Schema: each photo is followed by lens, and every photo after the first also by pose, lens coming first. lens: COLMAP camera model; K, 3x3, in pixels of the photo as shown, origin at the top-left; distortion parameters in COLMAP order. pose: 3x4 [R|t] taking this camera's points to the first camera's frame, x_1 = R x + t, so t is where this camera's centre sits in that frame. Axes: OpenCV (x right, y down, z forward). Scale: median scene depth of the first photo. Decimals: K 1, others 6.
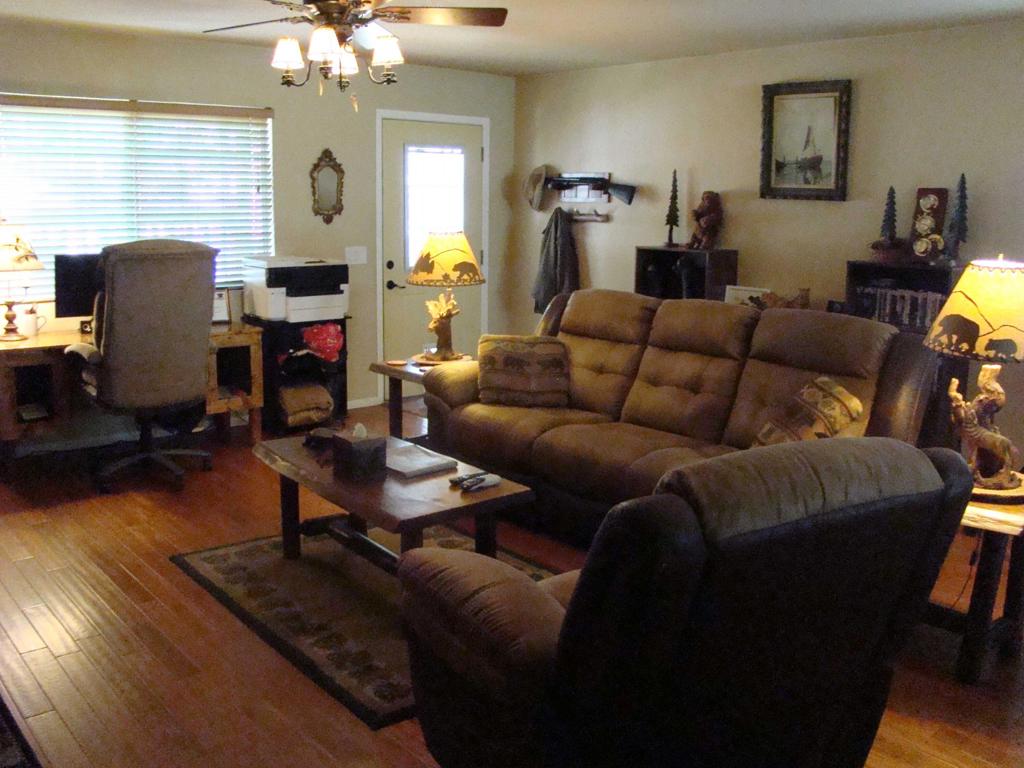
lens RADIAL K [[957.5, 0, 512.0], [0, 957.5, 384.0], [0, 0, 1]] dist [-0.179154, 0.114531]
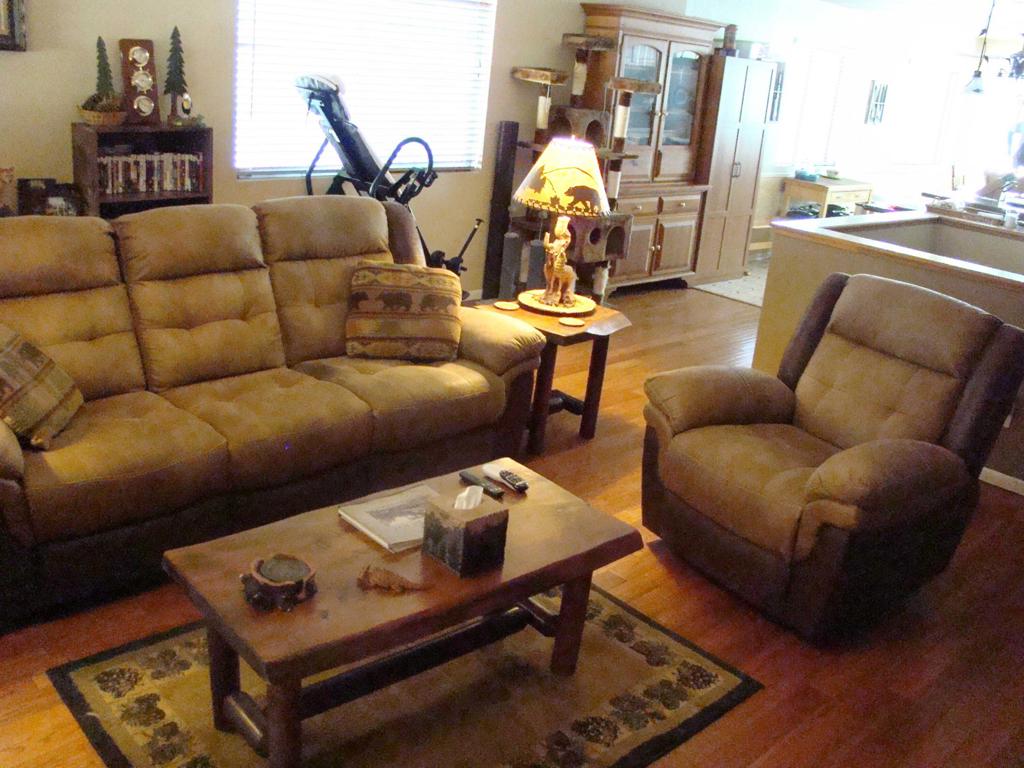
lens RADIAL K [[957.5, 0, 512.0], [0, 957.5, 384.0], [0, 0, 1]] dist [-0.179154, 0.114531]
pose [[-0.046887, -0.348796, 0.936025, -0.527465], [0.097181, 0.931018, 0.351798, -0.177025], [-0.994162, 0.107459, -0.009756, 0.675306]]
